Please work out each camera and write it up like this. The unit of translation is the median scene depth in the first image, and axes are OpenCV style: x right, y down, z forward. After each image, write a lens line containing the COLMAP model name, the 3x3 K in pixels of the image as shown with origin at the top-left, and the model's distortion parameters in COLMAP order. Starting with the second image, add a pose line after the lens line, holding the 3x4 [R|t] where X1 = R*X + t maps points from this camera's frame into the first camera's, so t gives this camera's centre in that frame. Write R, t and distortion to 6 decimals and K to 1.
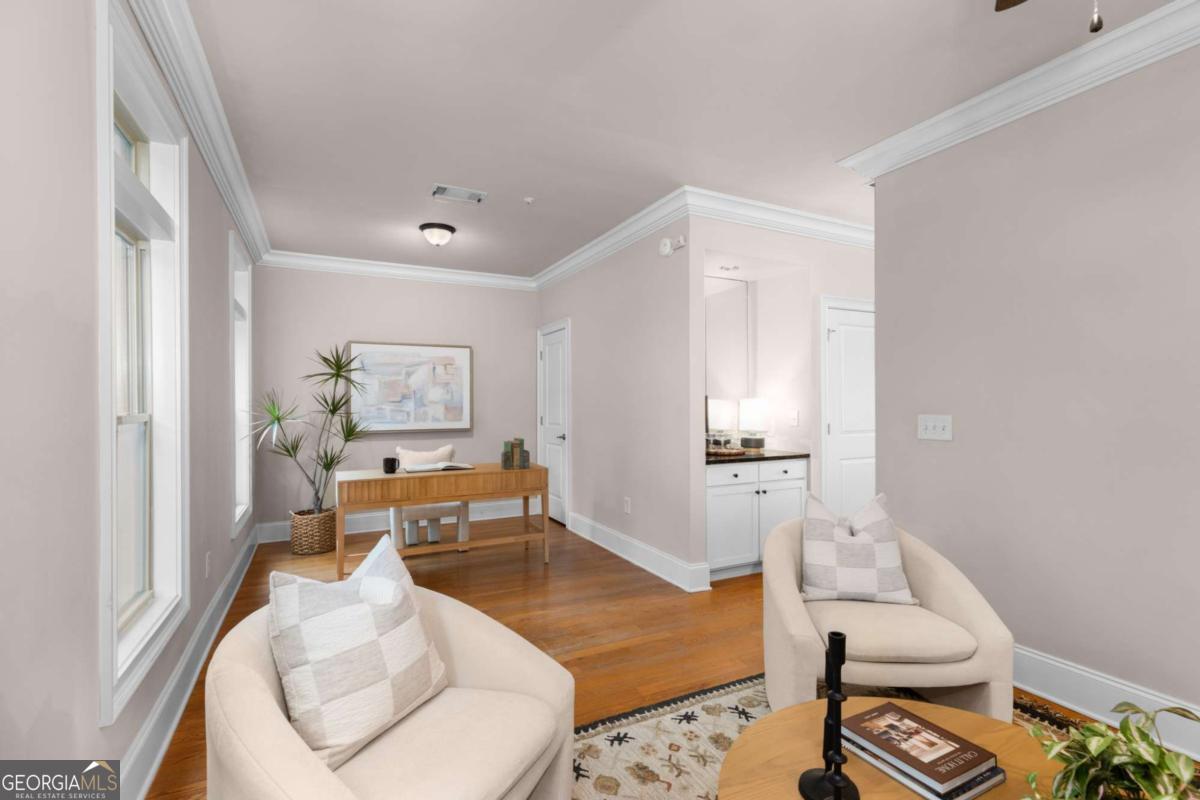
lens RADIAL K [[542.2, 0, 599.3], [0, 542.2, 404.1], [0, 0, 1]] dist [0.004408, 0.000423]
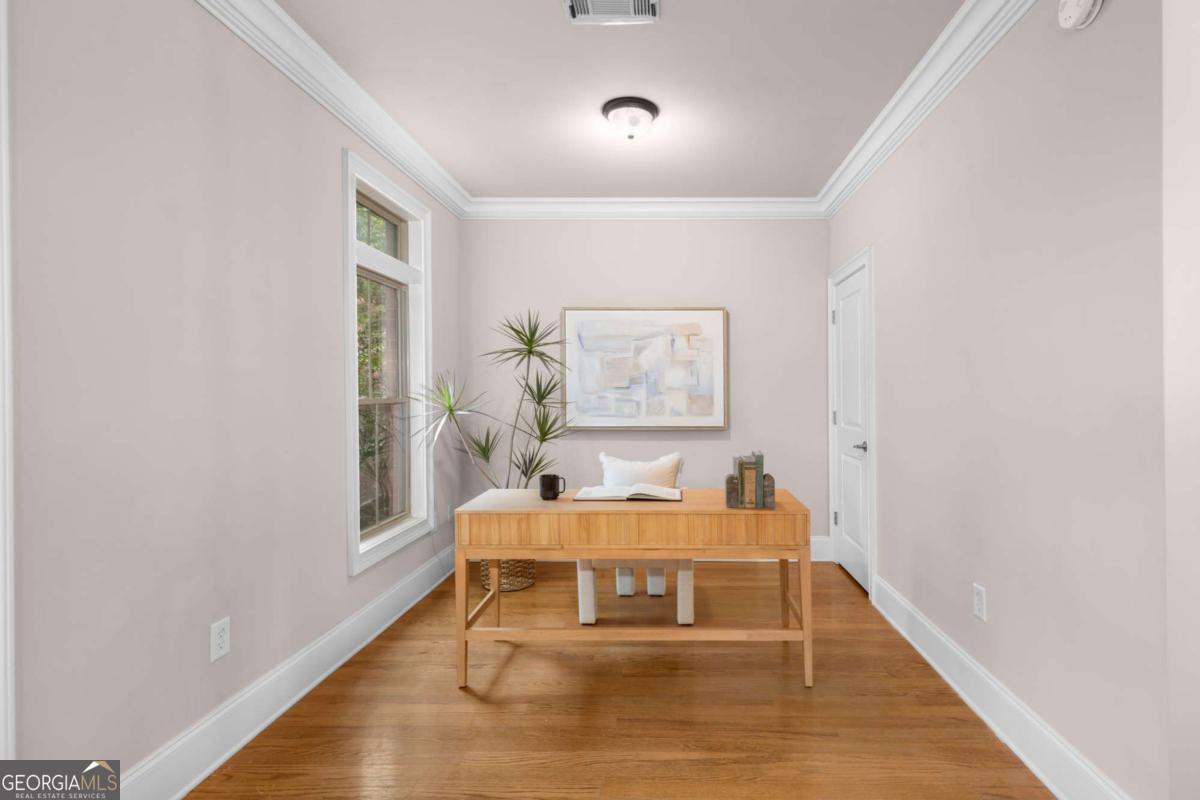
lens RADIAL K [[652.7, 0, 610.8], [0, 652.7, 382.3], [0, 0, 1]] dist [0.005059, 0.000575]
pose [[0.886553, -0.003551, -0.462614, 0.020504], [-0.003207, 0.999899, -0.013822, 0.000357], [0.462617, 0.013737, 0.886452, 0.225338]]
